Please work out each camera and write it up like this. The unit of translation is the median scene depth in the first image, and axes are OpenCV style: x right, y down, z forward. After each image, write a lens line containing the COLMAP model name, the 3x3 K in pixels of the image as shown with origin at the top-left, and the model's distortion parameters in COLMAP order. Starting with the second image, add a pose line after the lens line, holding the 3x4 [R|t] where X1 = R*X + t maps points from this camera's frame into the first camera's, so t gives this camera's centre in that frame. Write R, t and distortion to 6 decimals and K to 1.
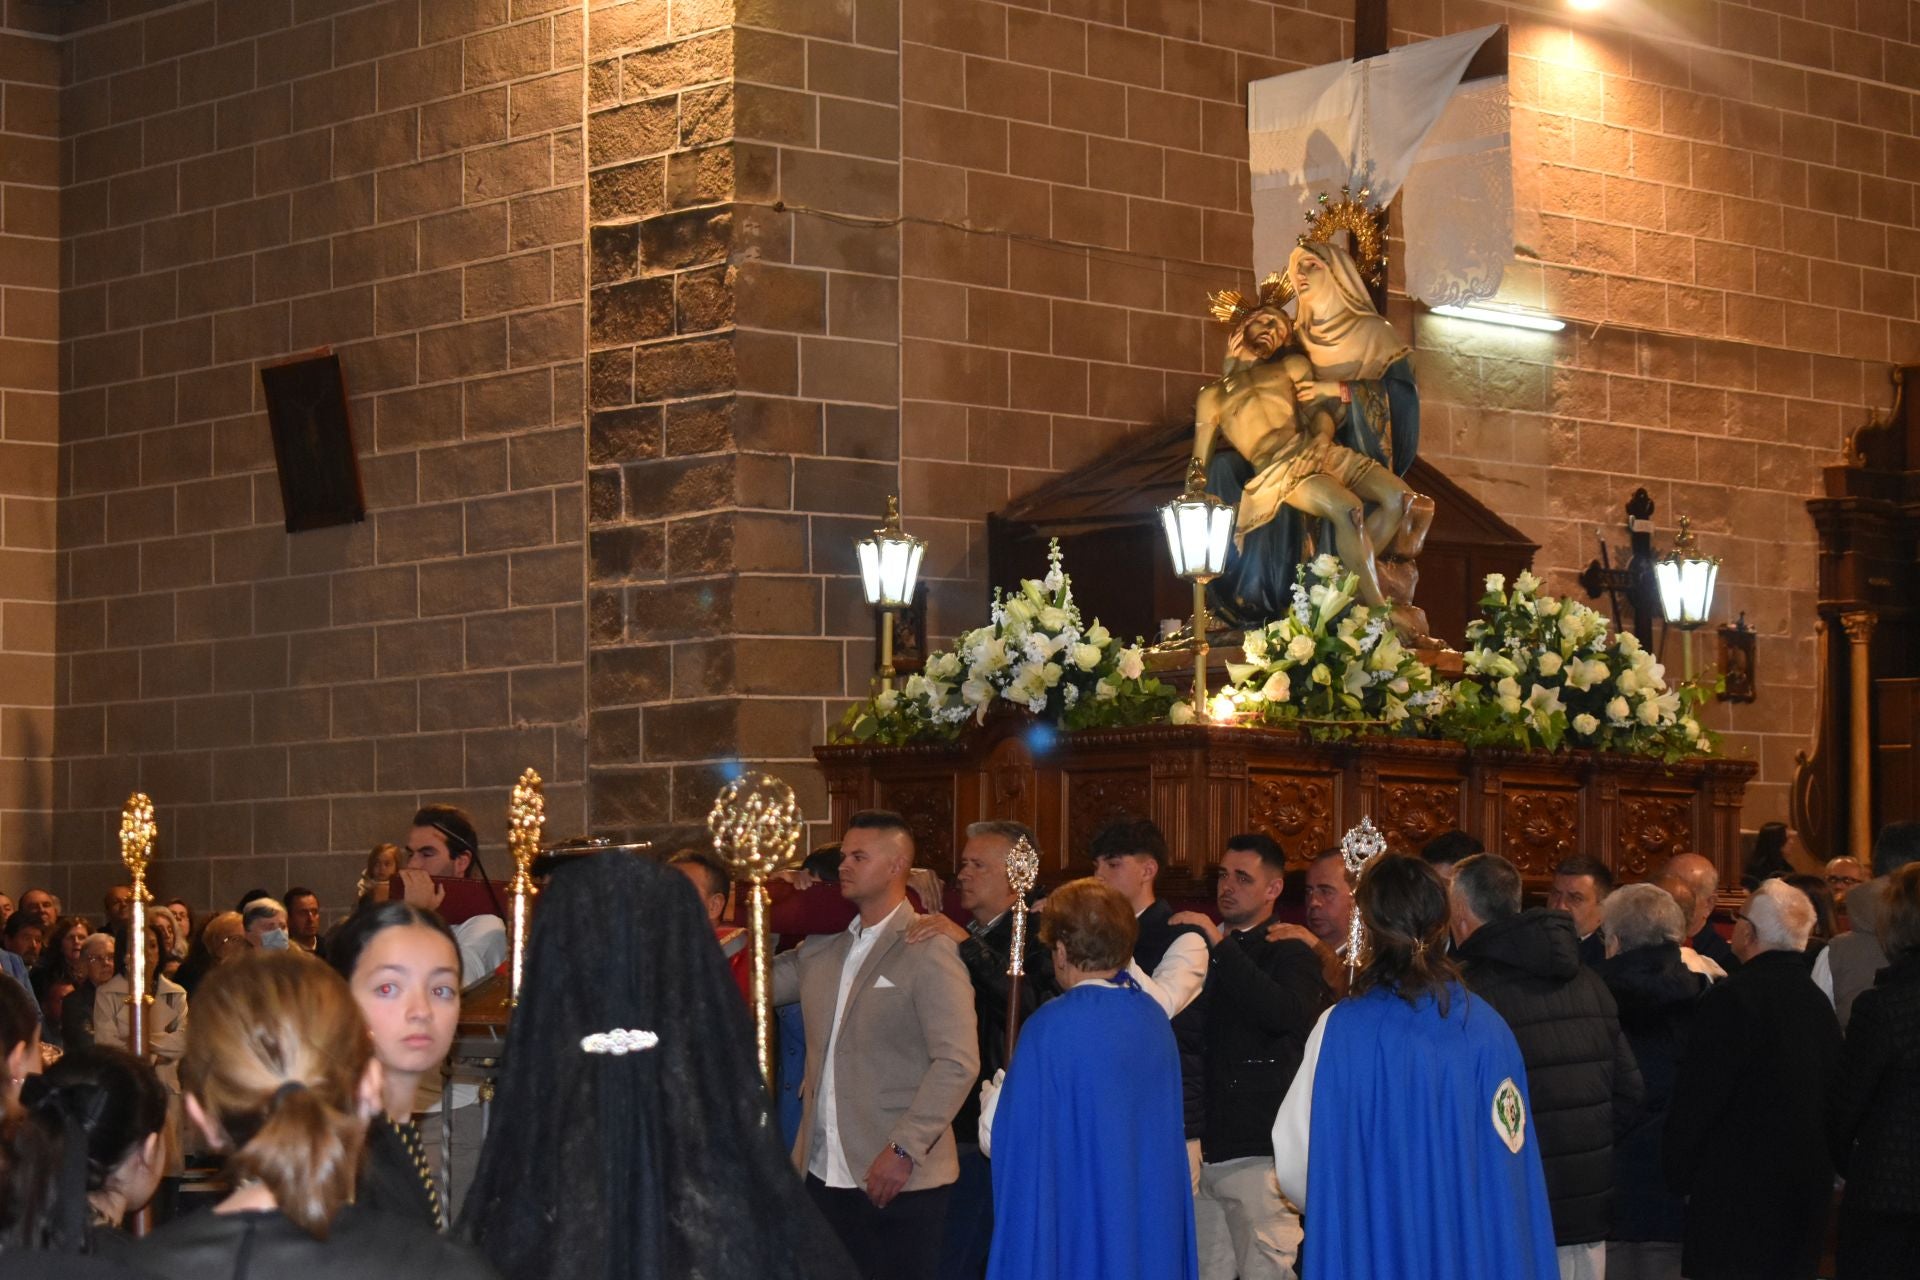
lens RADIAL K [[4385.3, 0, 960.0], [0, 4385.3, 640.0], [0, 0, 1]] dist [-0.028194, 0.163462]
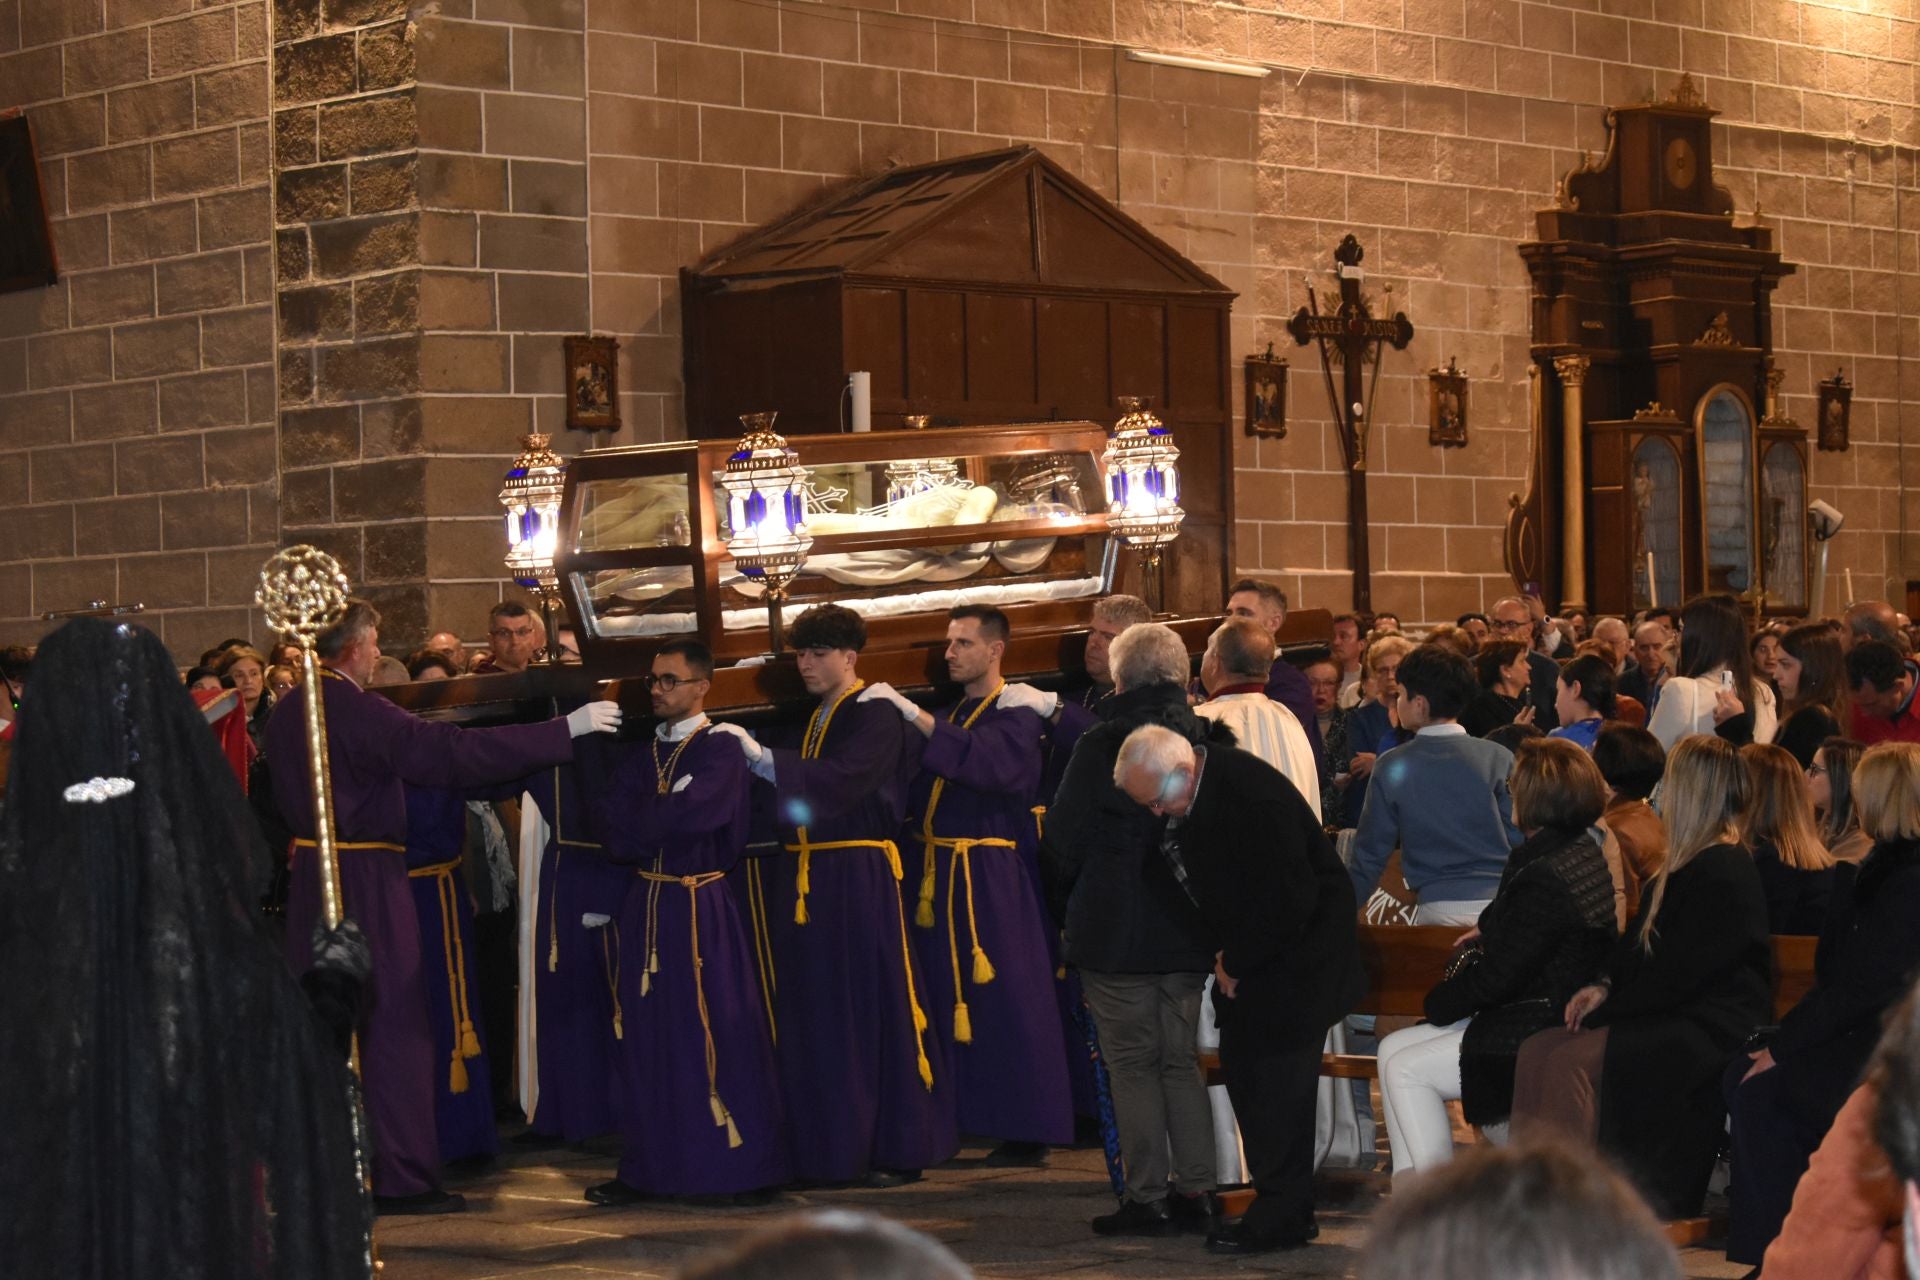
lens RADIAL K [[4385.3, 0, 960.0], [0, 4385.3, 640.0], [0, 0, 1]] dist [-0.028194, 0.163462]
pose [[0.999133, -0.016085, 0.038388, 0.029187], [0.013913, 0.998324, 0.056178, 0.000460], [-0.039227, -0.055595, 0.997683, -0.003544]]
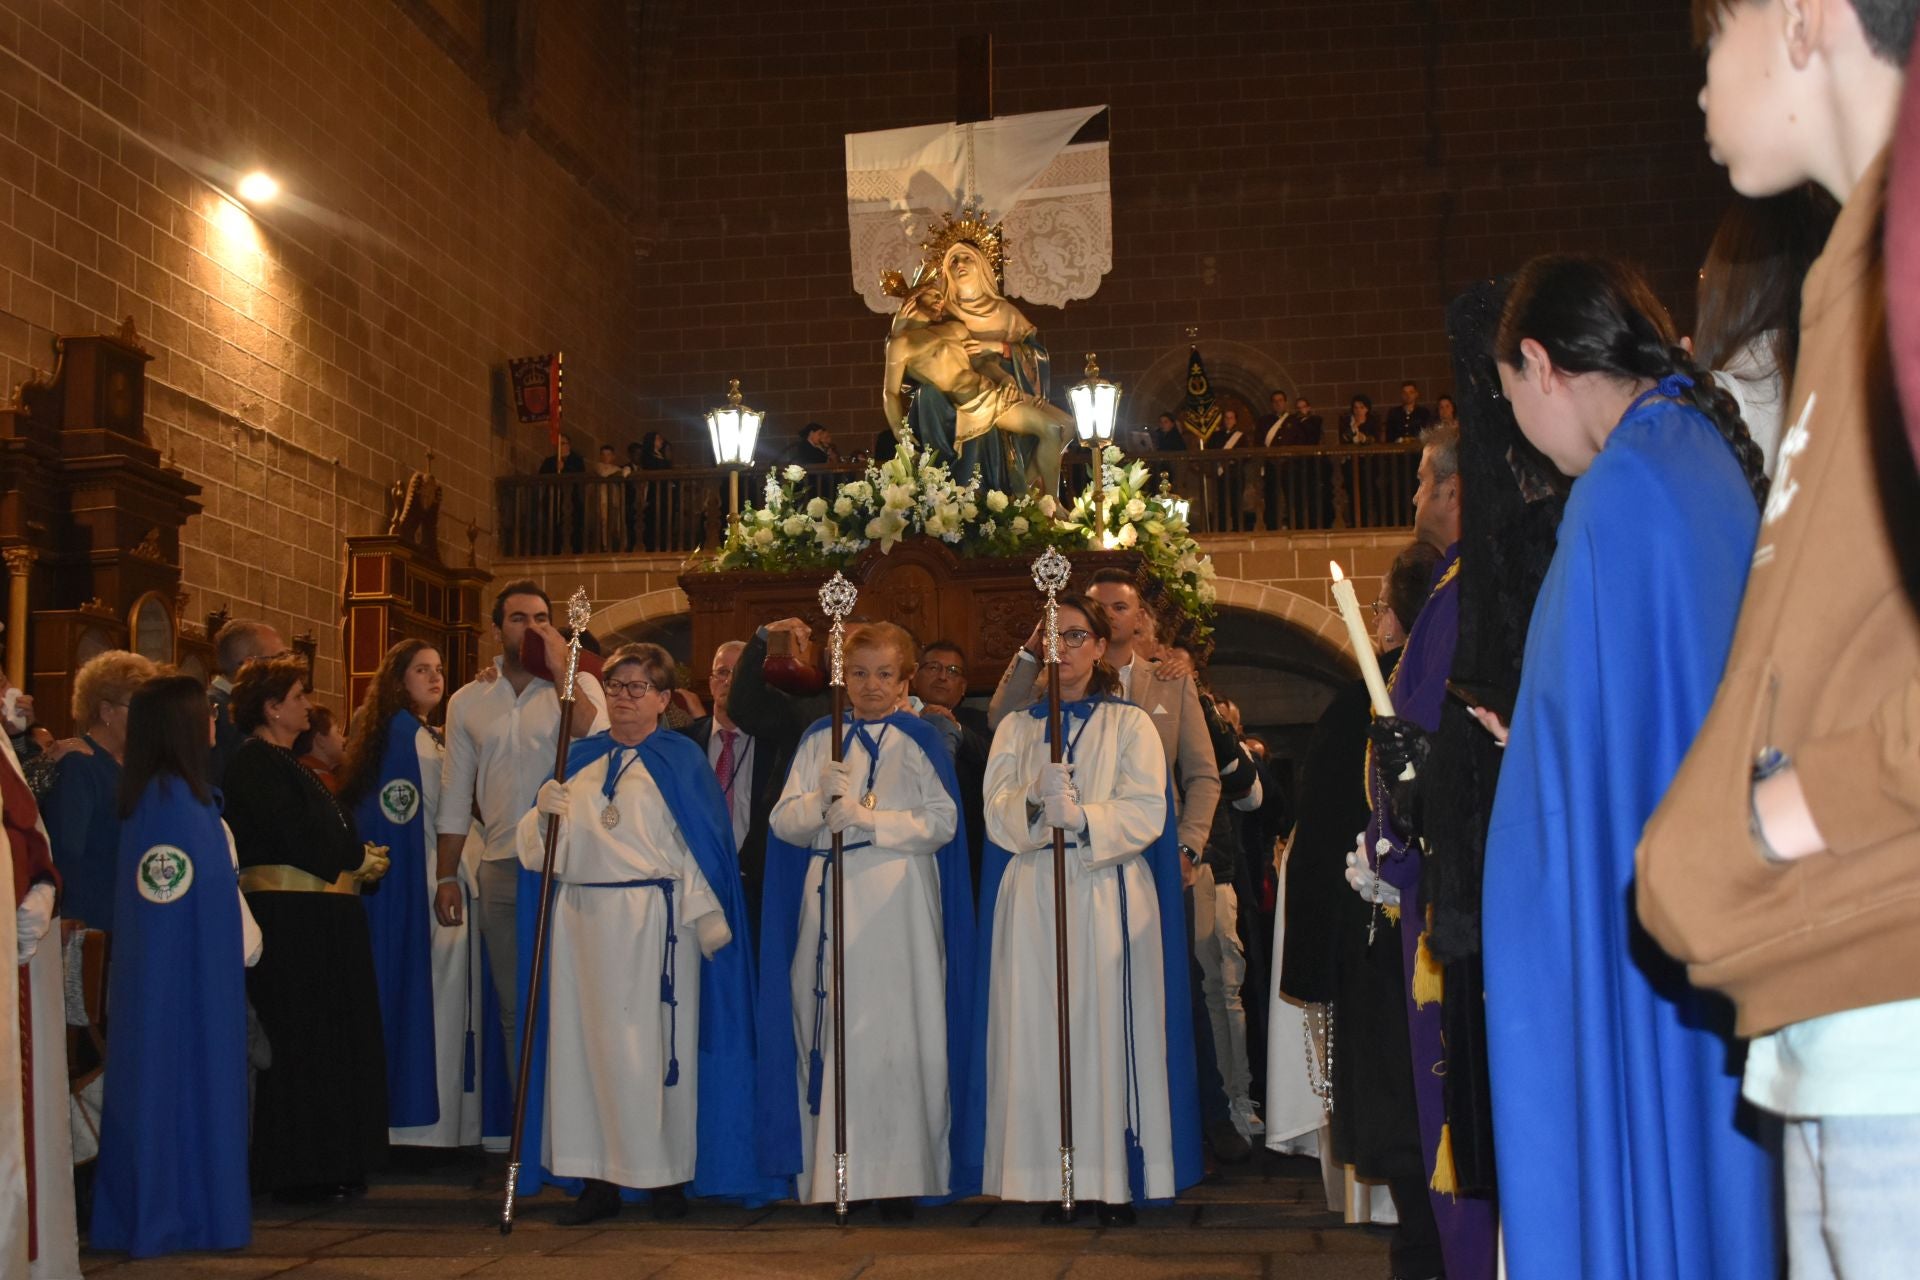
lens RADIAL K [[2388.4, 0, 960.0], [0, 2388.4, 640.0], [0, 0, 1]] dist [-0.021889, 0.032395]
pose [[0.791579, 0.063964, 0.607710, 0.040838], [-0.025912, 0.997125, -0.071199, 0.060177], [-0.610517, 0.040613, 0.790961, 0.467994]]
